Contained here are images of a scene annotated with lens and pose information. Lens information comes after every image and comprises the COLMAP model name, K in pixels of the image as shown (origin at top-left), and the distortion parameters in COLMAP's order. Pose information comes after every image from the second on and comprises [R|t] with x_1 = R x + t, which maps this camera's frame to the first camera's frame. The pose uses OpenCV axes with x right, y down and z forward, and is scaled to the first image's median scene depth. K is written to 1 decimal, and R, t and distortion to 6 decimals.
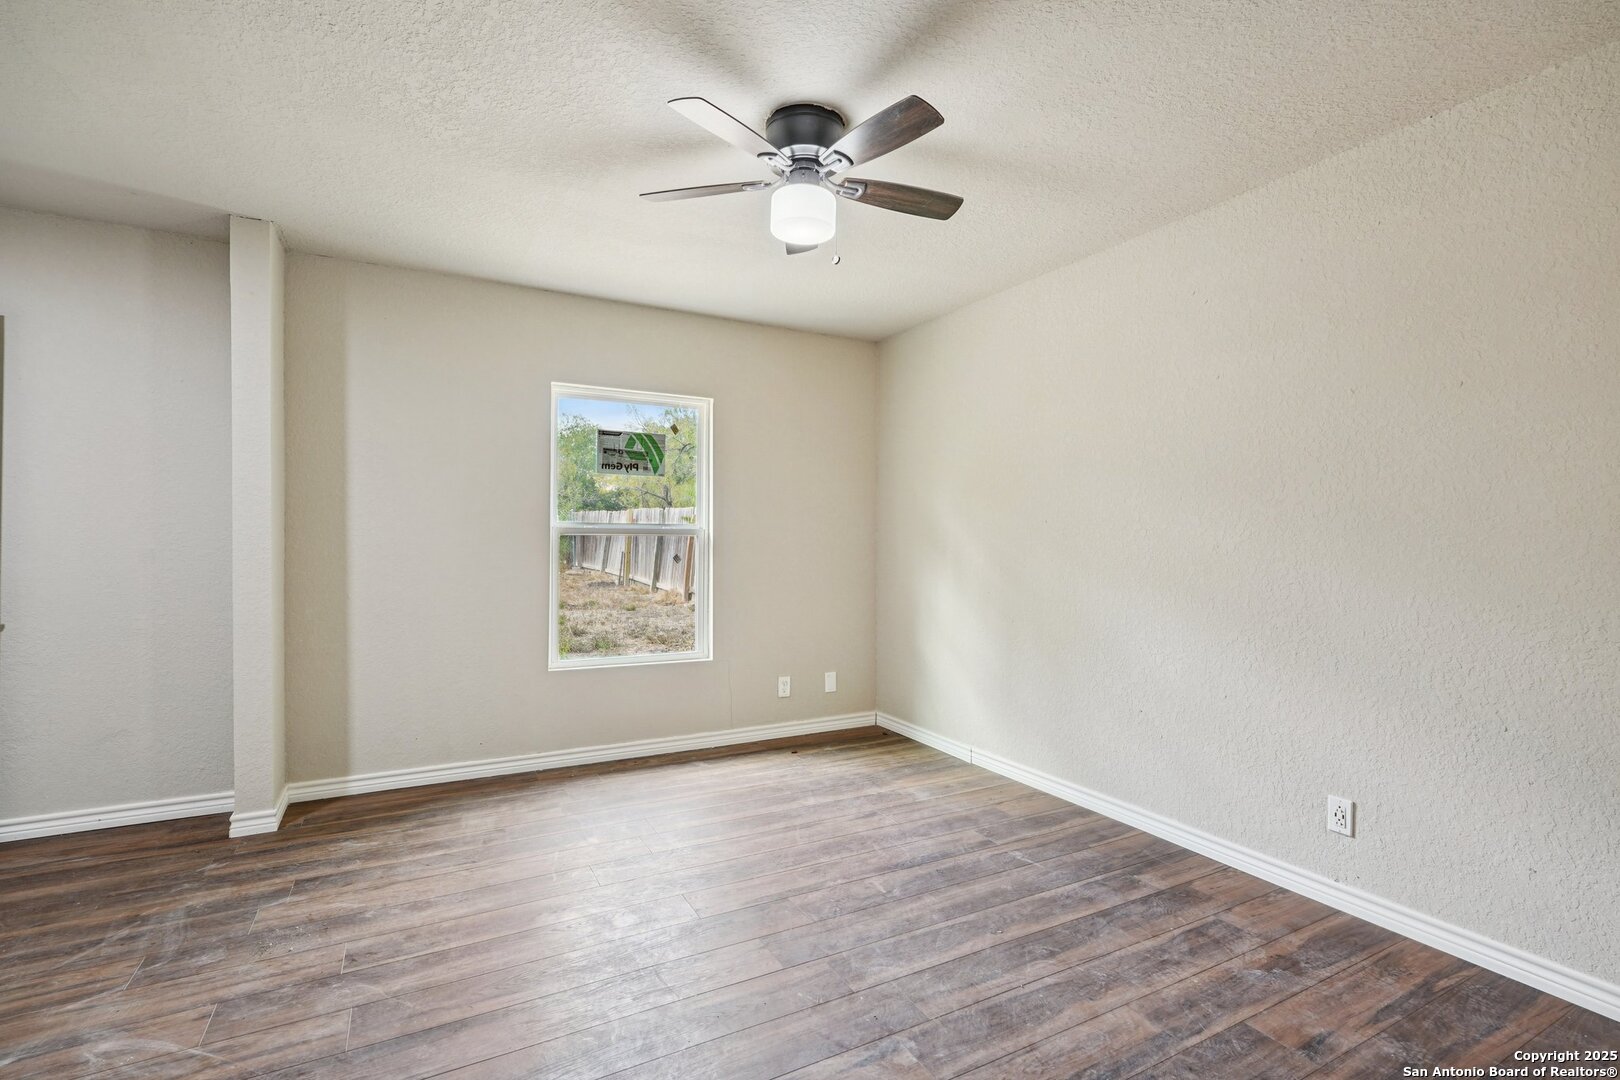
lens RADIAL K [[722.5, 0, 803.3], [0, 722.5, 542.2], [0, 0, 1]] dist [-0.008481, 0.003129]
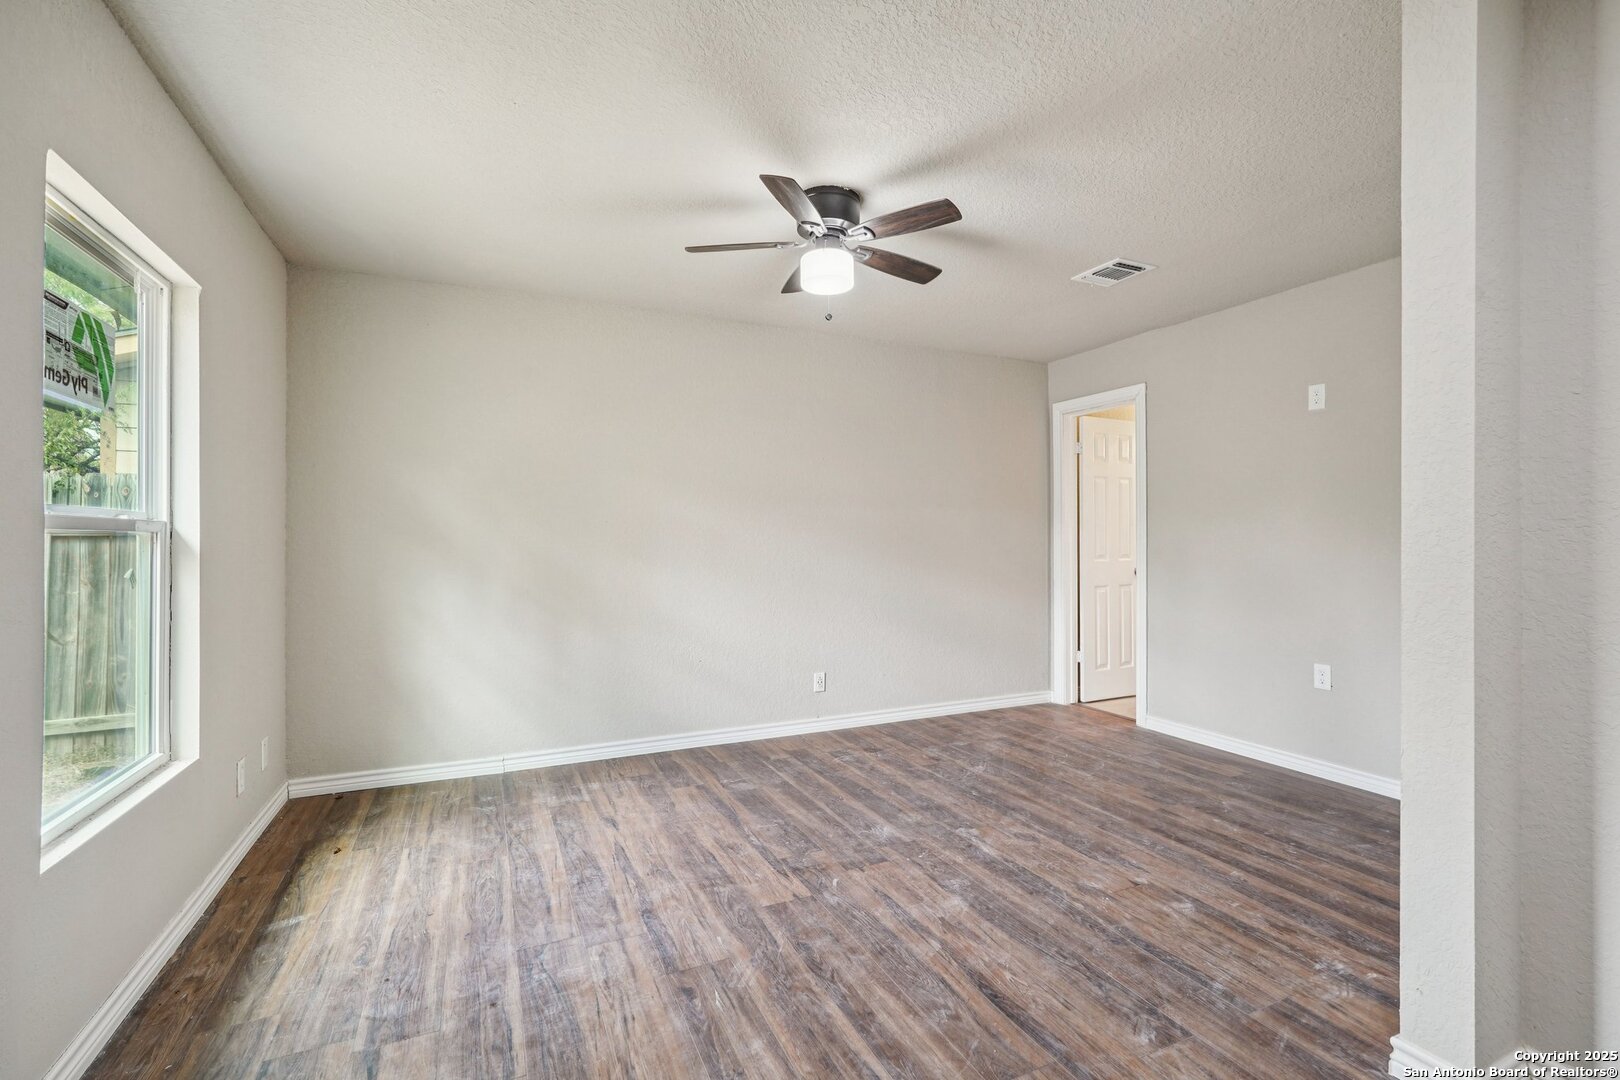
lens RADIAL K [[722.5, 0, 802.9], [0, 722.5, 533.8], [0, 0, 1]] dist [-0.008481, 0.003129]
pose [[0.077802, 0.001461, 0.996968, -0.979431], [0.006152, 0.999979, -0.001945, -0.007685], [-0.996950, 0.006285, 0.077791, 0.754218]]
